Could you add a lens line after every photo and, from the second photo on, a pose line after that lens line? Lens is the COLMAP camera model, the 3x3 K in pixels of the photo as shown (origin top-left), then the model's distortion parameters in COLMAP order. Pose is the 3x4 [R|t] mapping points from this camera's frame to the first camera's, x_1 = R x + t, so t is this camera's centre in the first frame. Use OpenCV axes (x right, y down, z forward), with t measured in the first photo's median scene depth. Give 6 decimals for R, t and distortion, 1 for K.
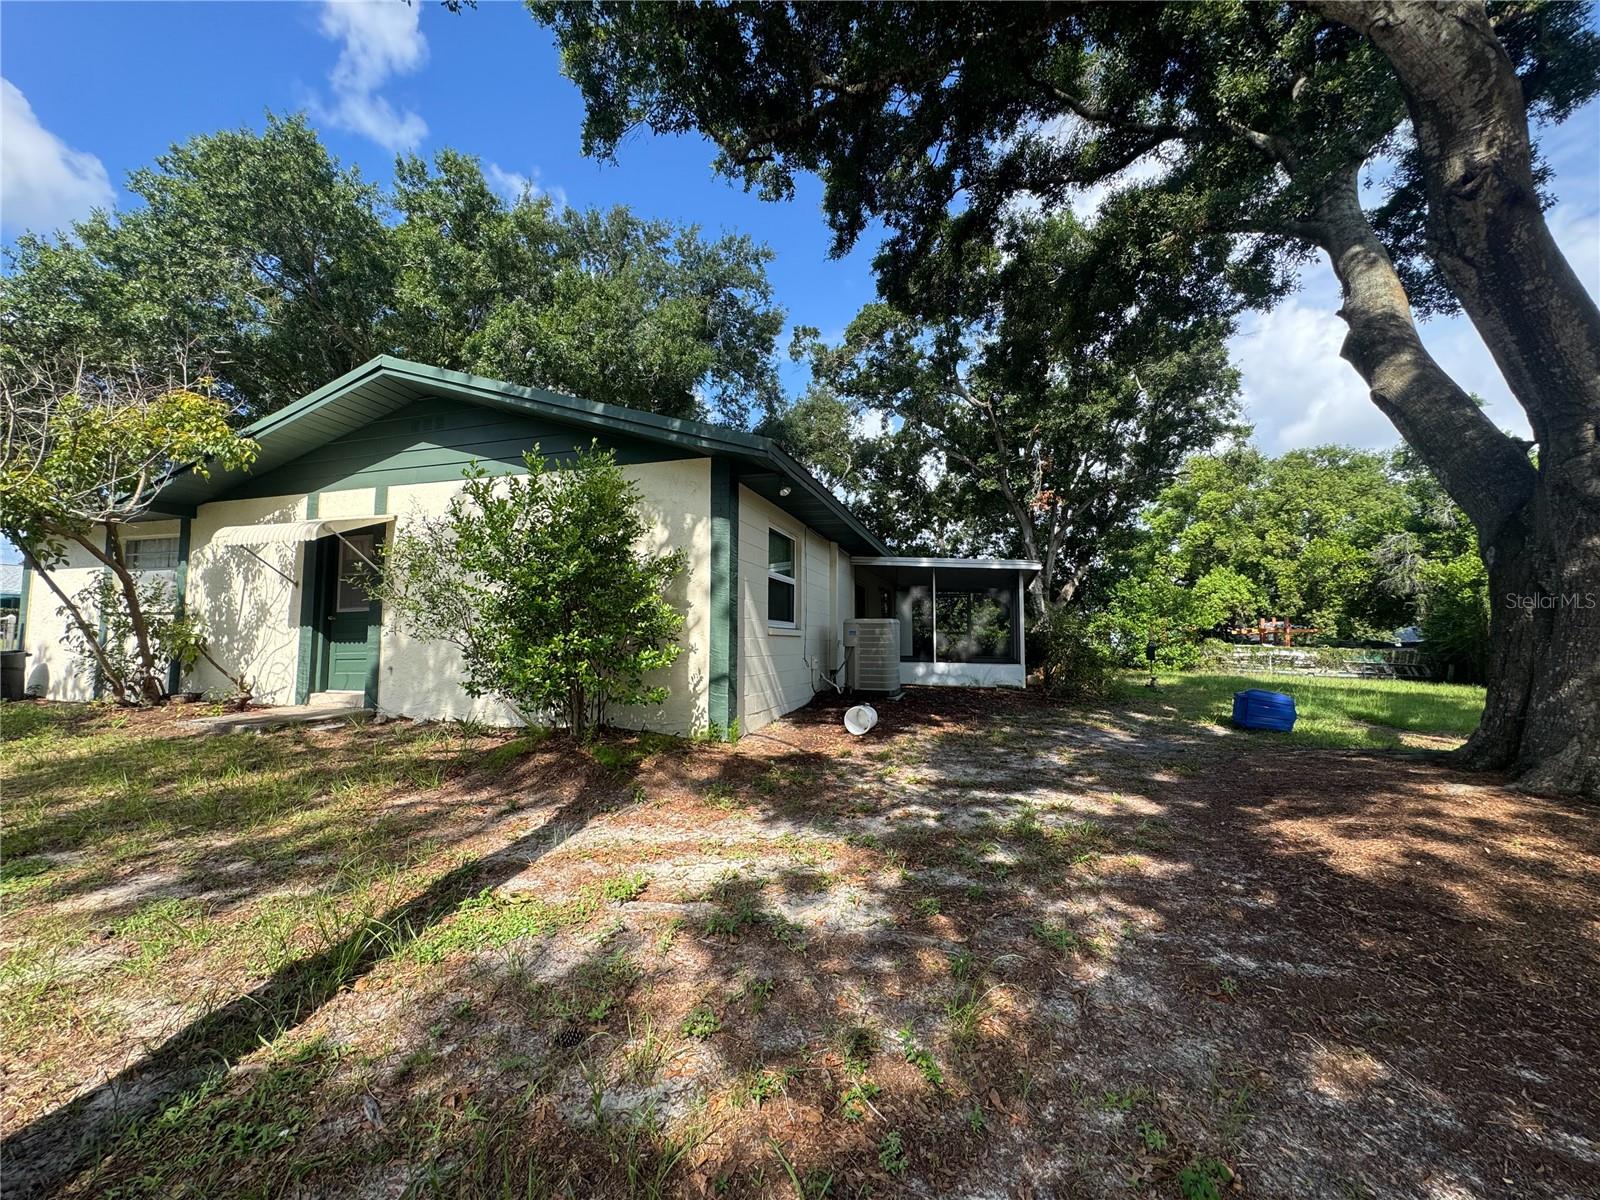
lens RADIAL K [[638.3, 0, 799.2], [0, 638.3, 595.3], [0, 0, 1]] dist [-0.004148, 0.000722]
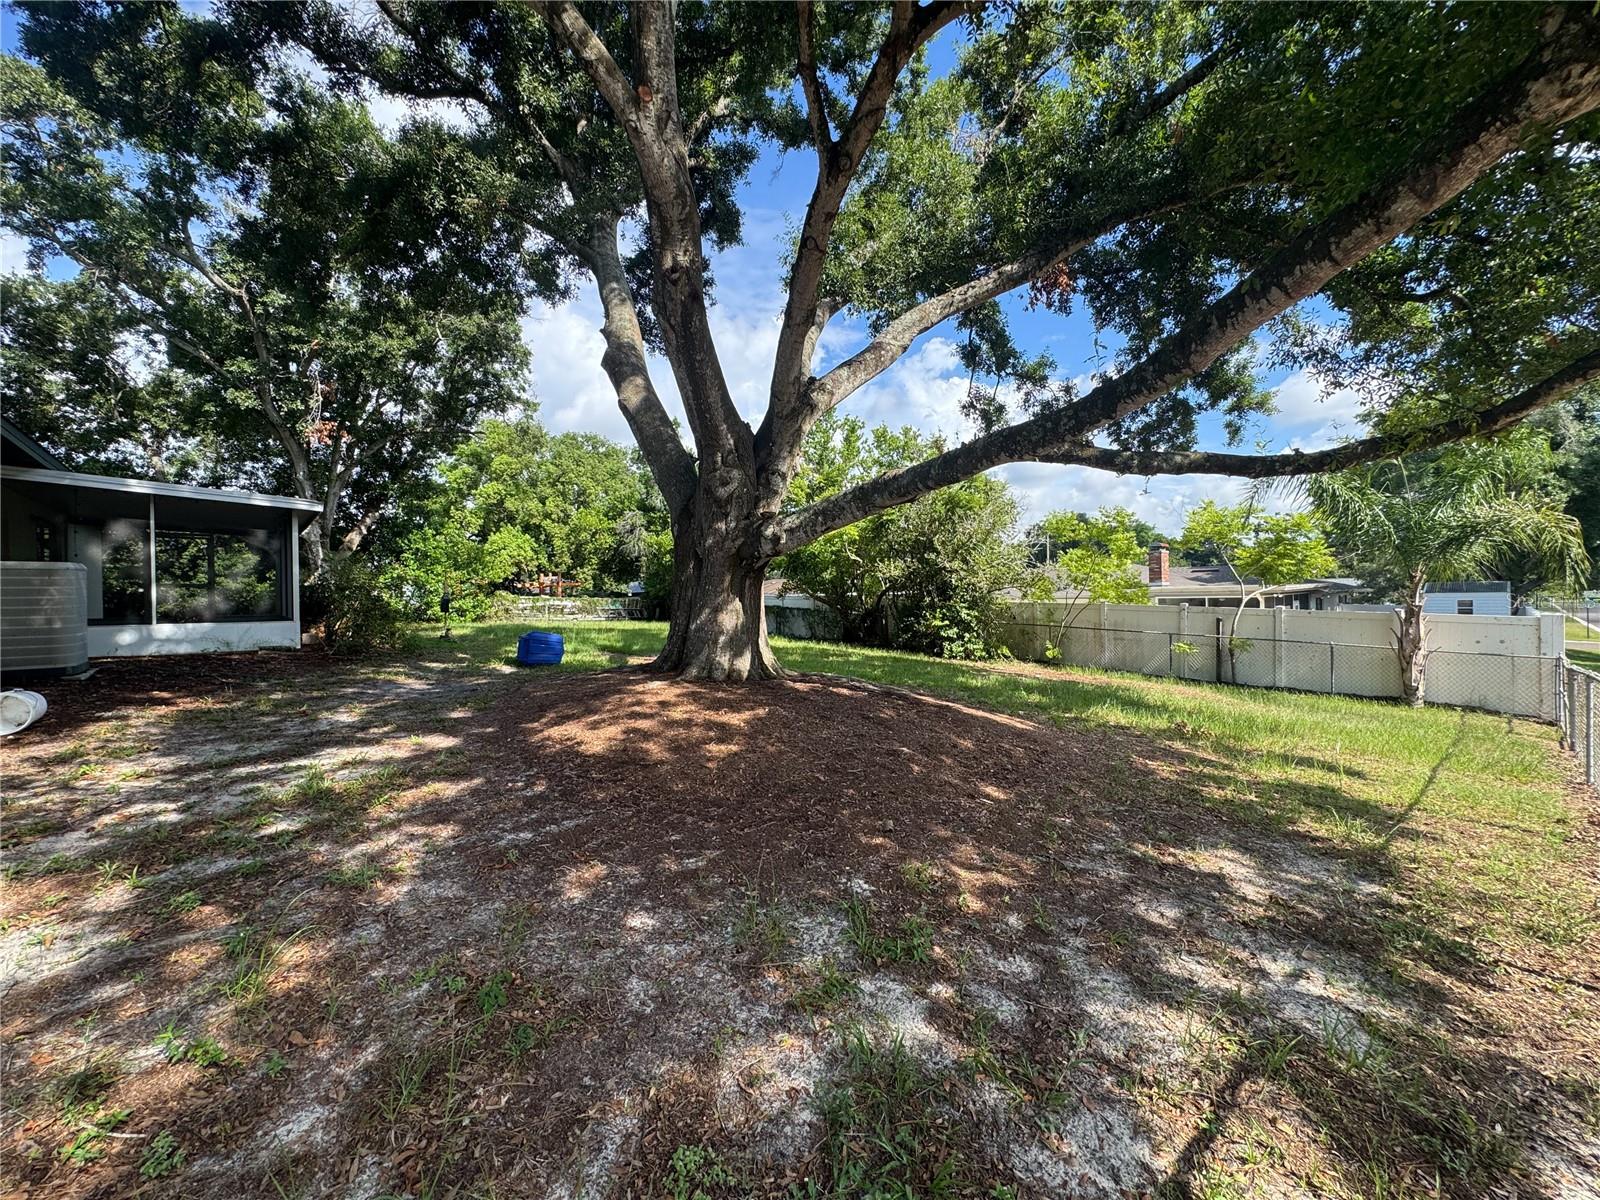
lens RADIAL K [[638.3, 0, 798.3], [0, 638.3, 599.8], [0, 0, 1]] dist [-0.004148, 0.000722]
pose [[0.531065, -0.019434, 0.847108, -0.023123], [-0.046797, 0.997538, 0.052223, 0.005250], [-0.846038, -0.067376, 0.528848, -0.031035]]
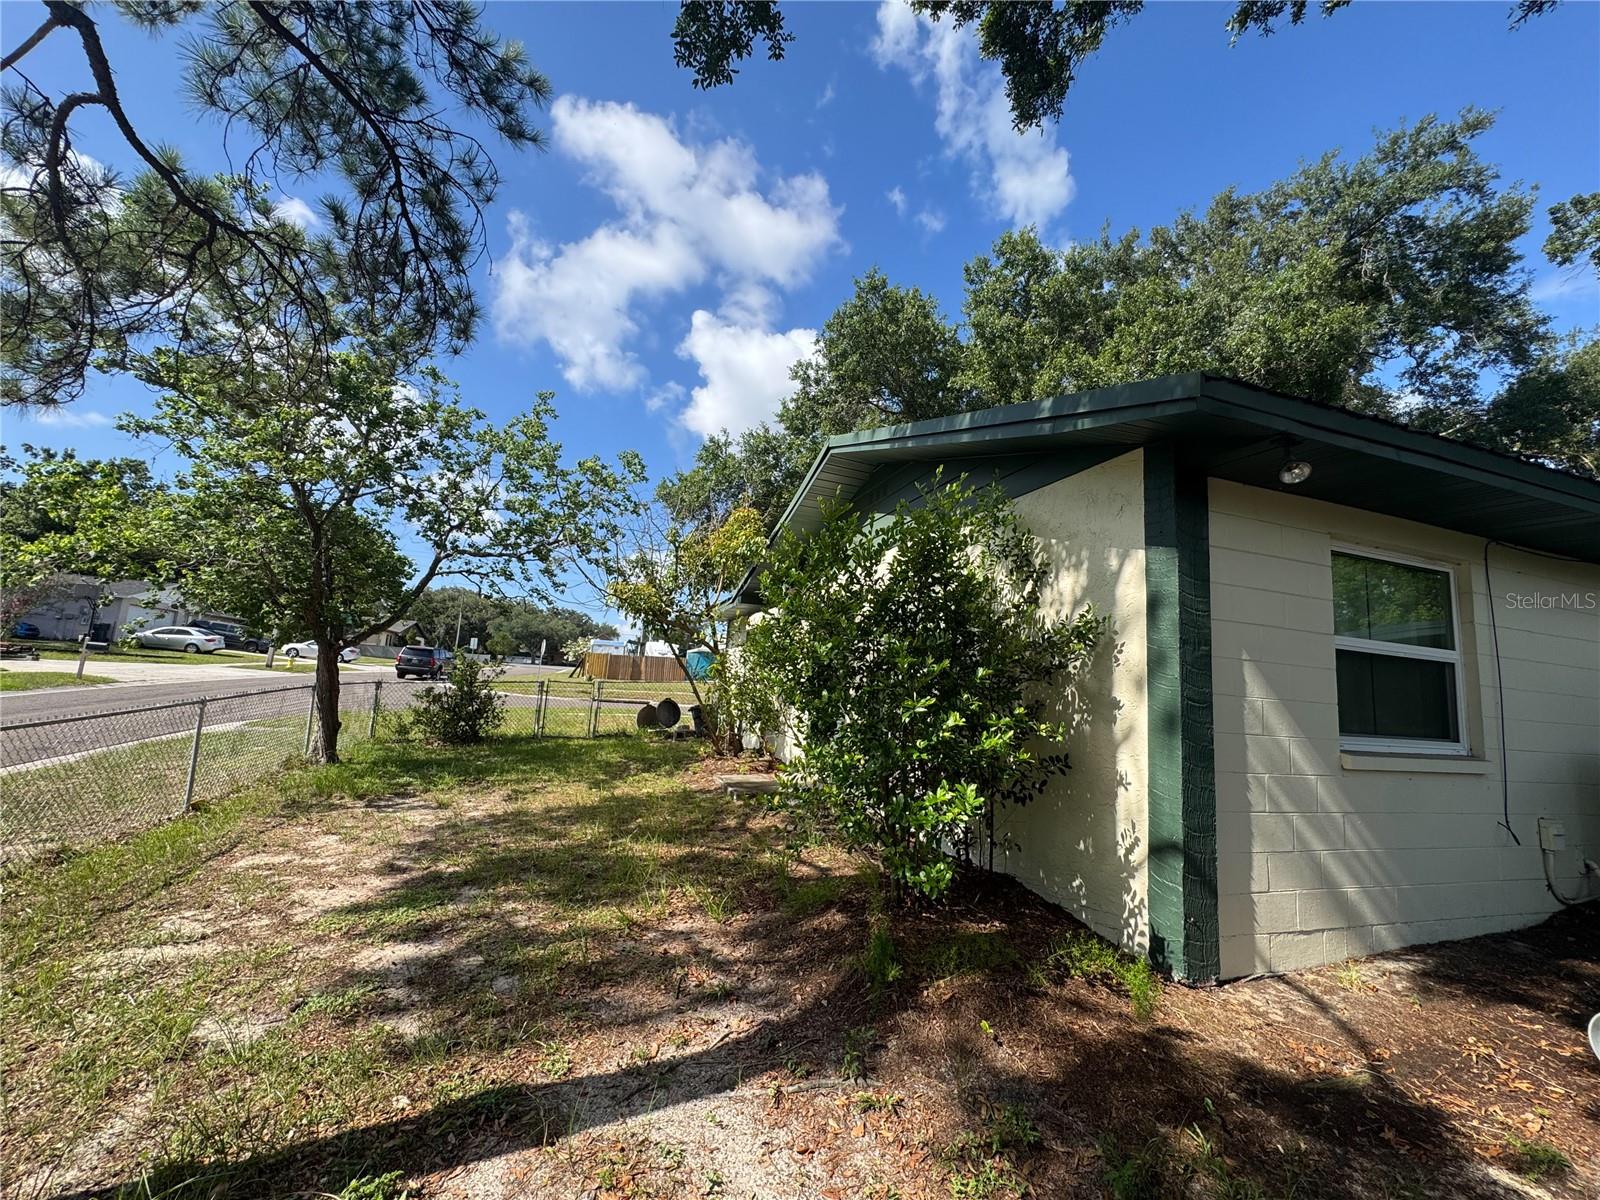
lens RADIAL K [[638.3, 0, 787.1], [0, 638.3, 596.7], [0, 0, 1]] dist [-0.004148, 0.000722]
pose [[0.575115, -0.077313, -0.814411, 0.108491], [-0.002532, 0.995351, -0.096278, -0.019963], [0.818068, 0.057433, 0.572246, 0.337428]]
